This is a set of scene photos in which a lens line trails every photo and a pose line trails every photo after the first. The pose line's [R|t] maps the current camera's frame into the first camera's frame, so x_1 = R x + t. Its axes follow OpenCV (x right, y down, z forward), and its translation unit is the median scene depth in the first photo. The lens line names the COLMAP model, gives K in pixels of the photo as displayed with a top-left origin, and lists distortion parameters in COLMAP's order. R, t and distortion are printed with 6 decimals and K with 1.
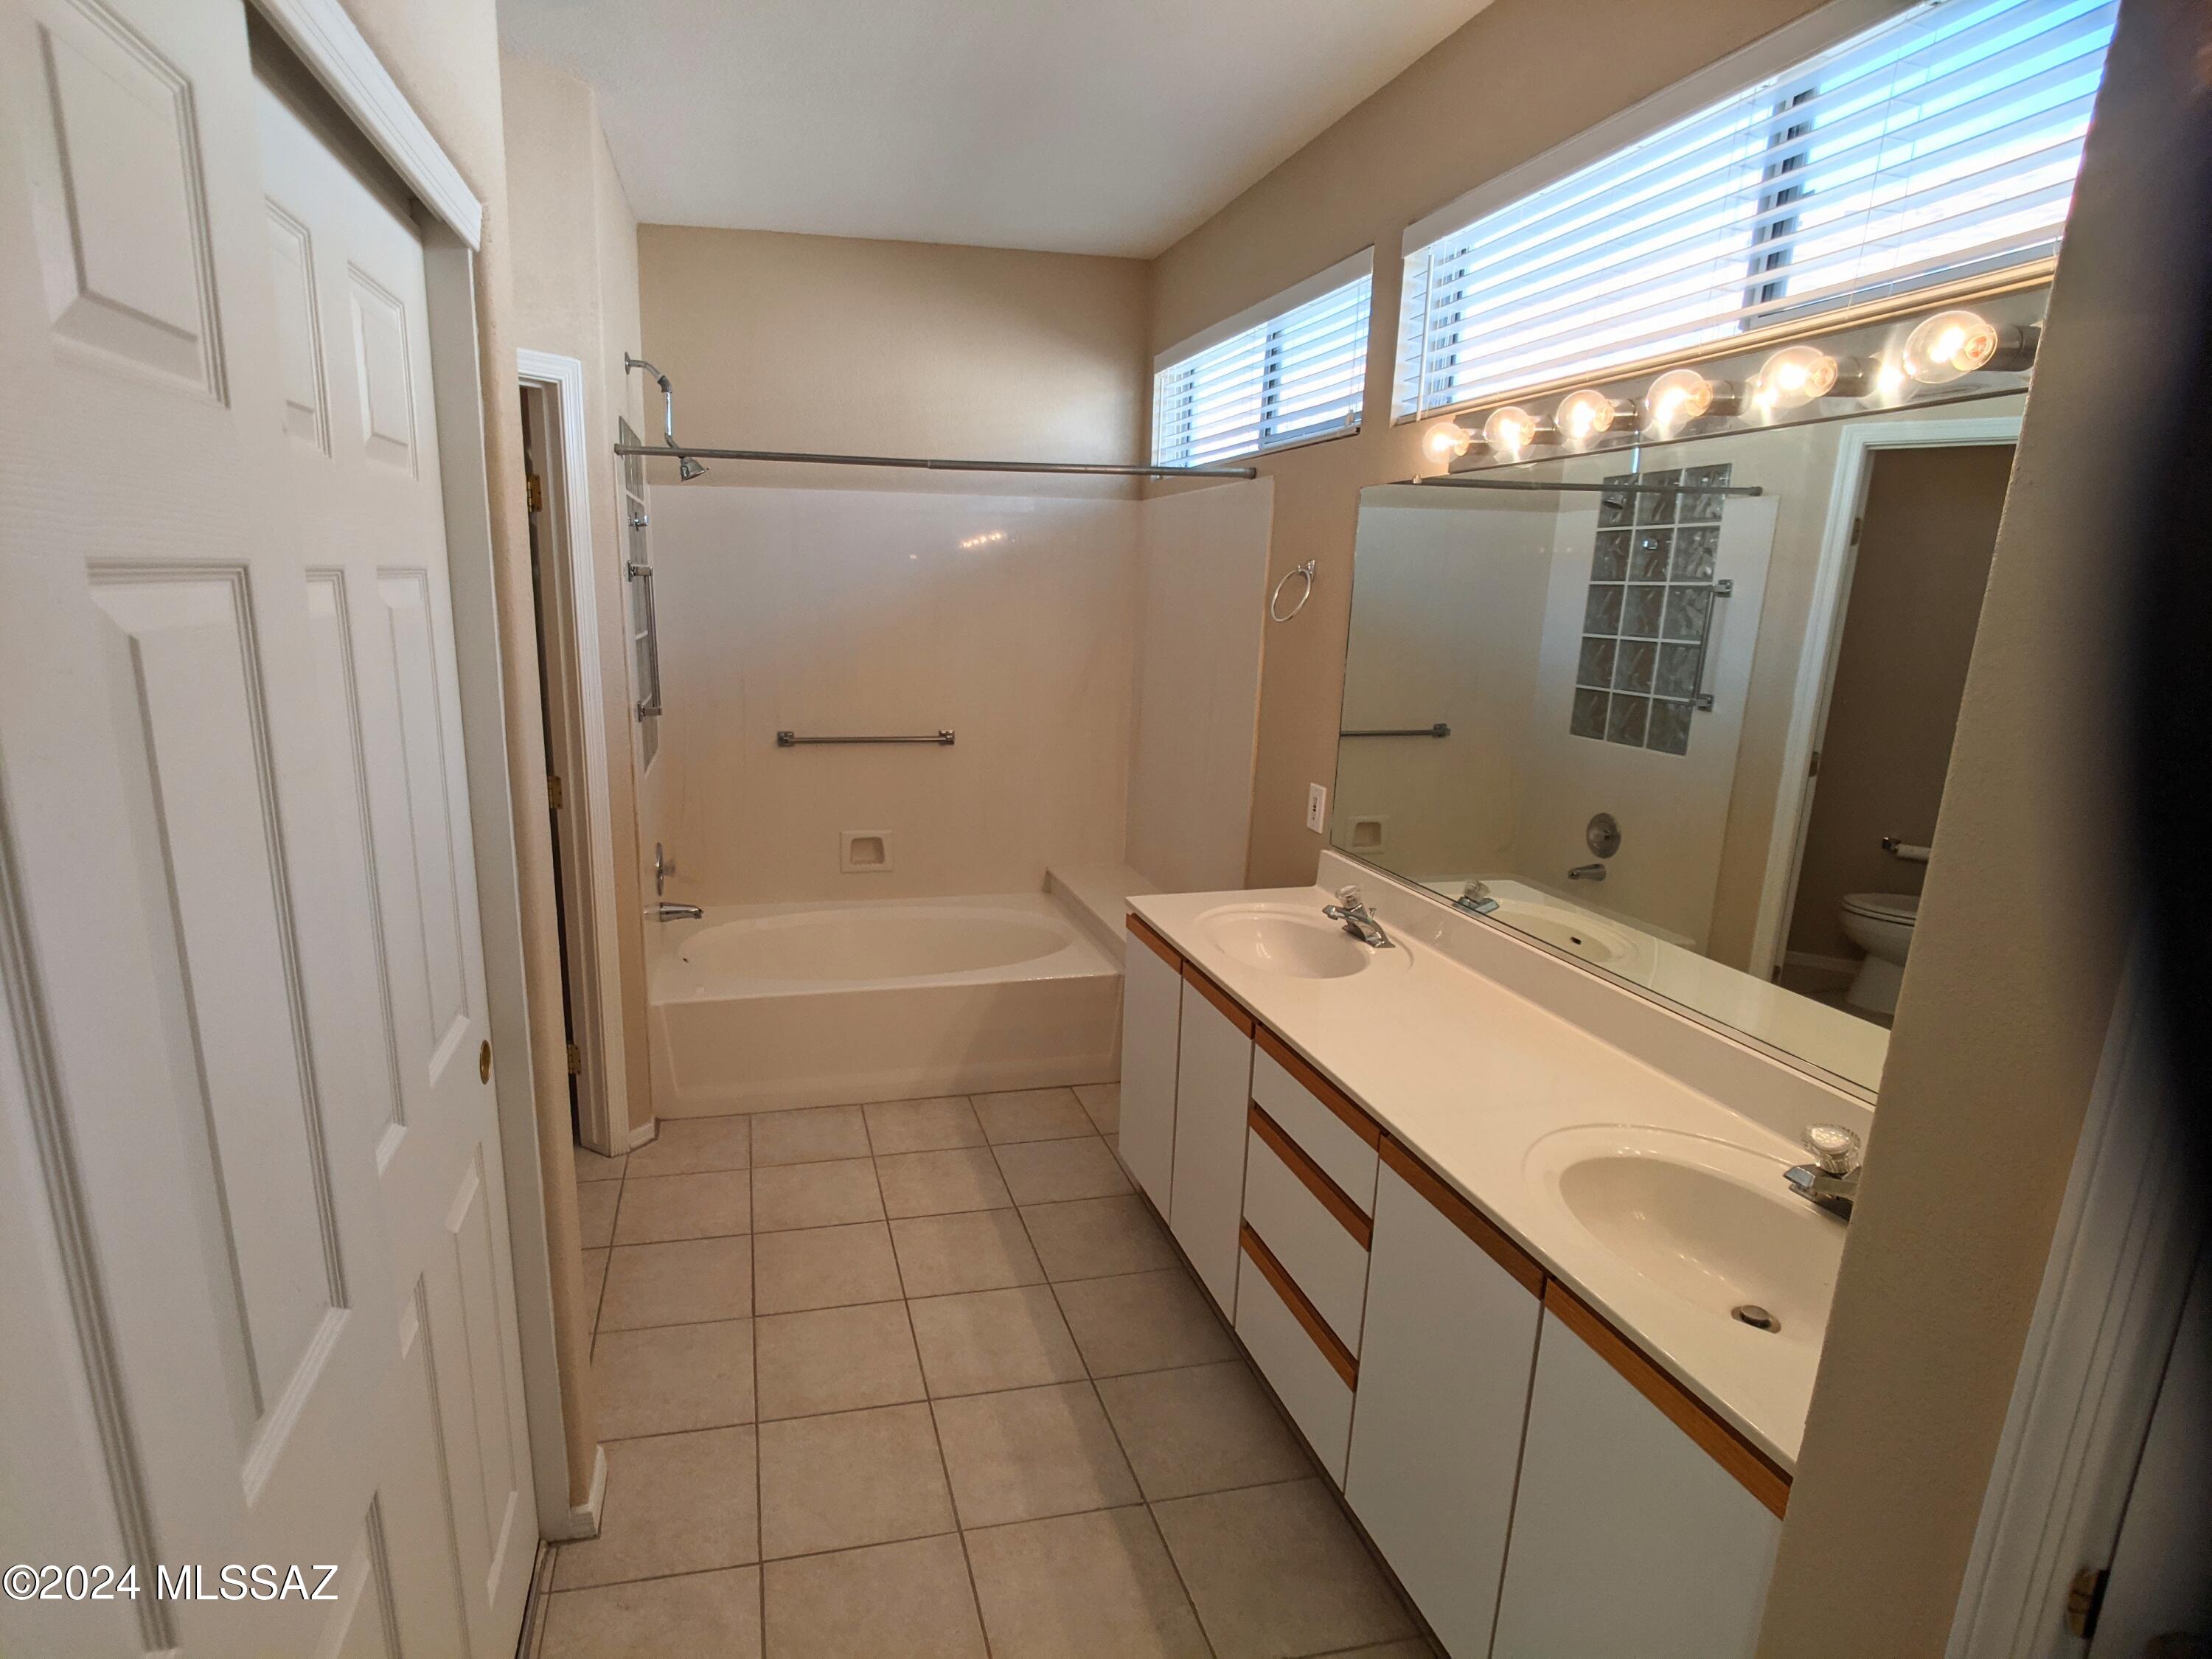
lens RADIAL K [[1161.0, 0, 994.1], [0, 1161.0, 834.5], [0, 0, 1]] dist [0.001160, 0.002155]
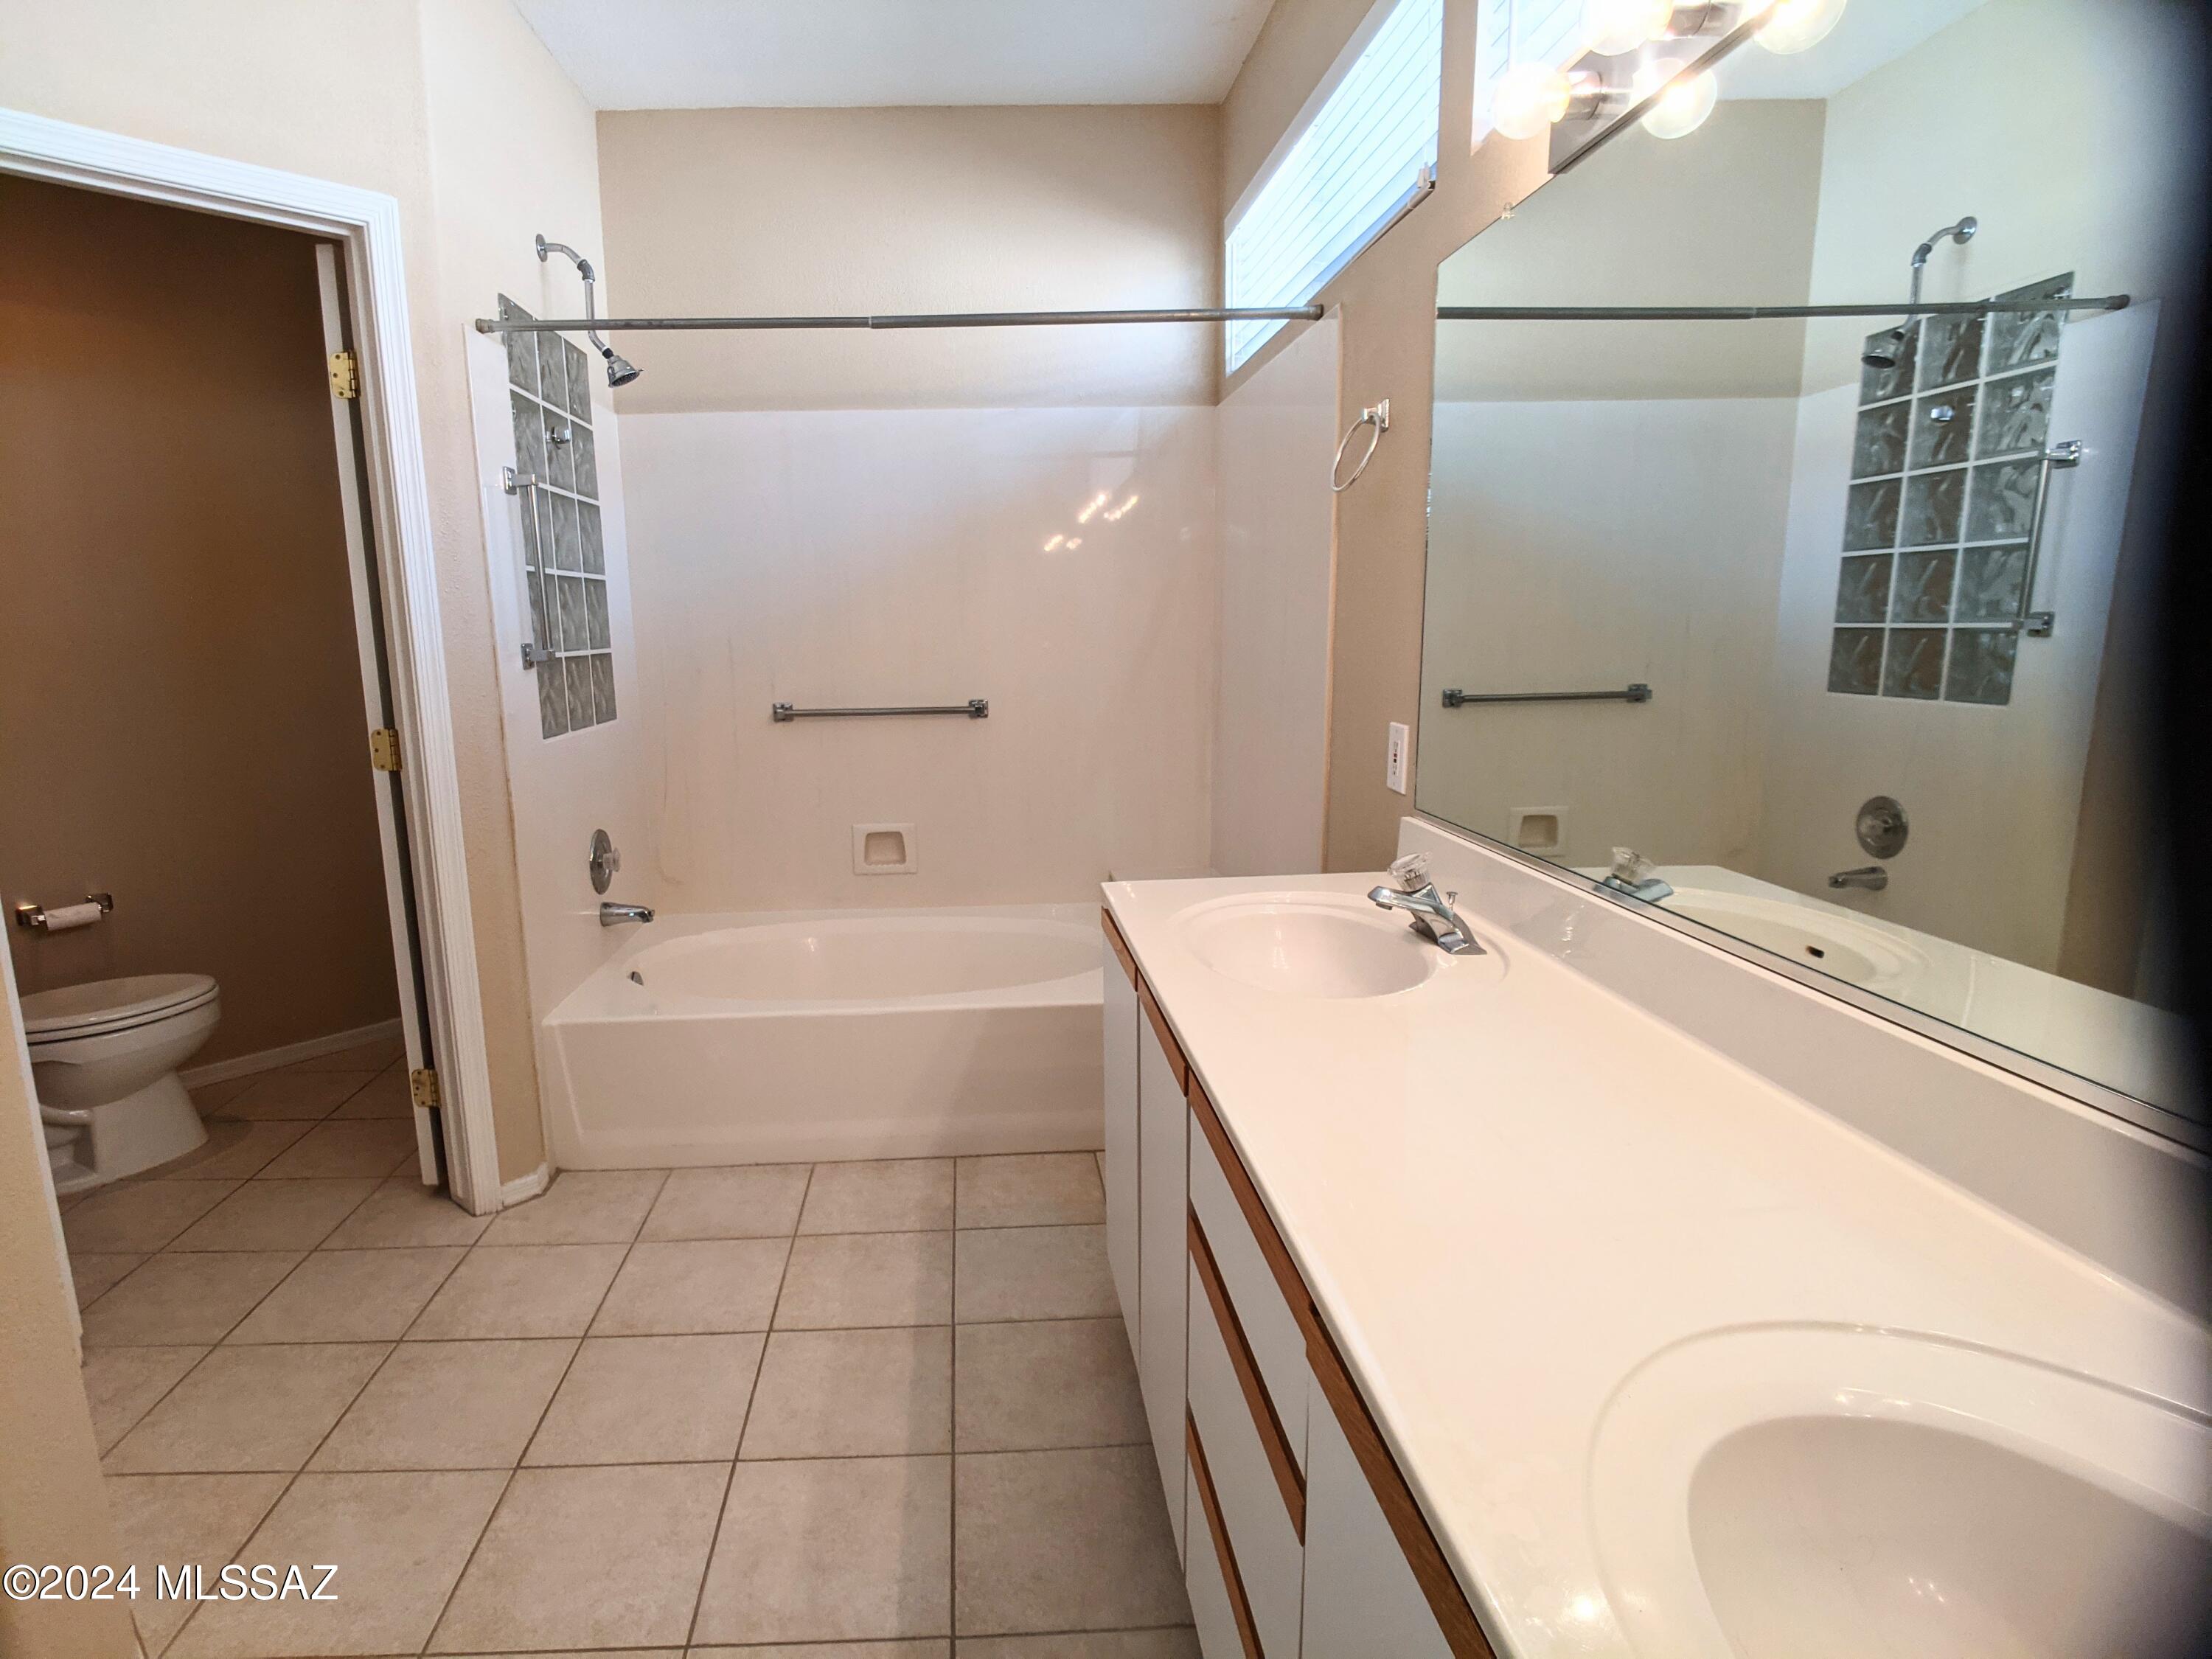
lens RADIAL K [[1165.2, 0, 996.6], [0, 1165.2, 819.4], [0, 0, 1]] dist [-0.017788, 0.016701]
pose [[0.983718, -0.004903, -0.179651, 0.129316], [-0.003791, 0.998839, -0.048019, 0.036193], [0.179678, 0.047918, 0.982558, 0.222021]]
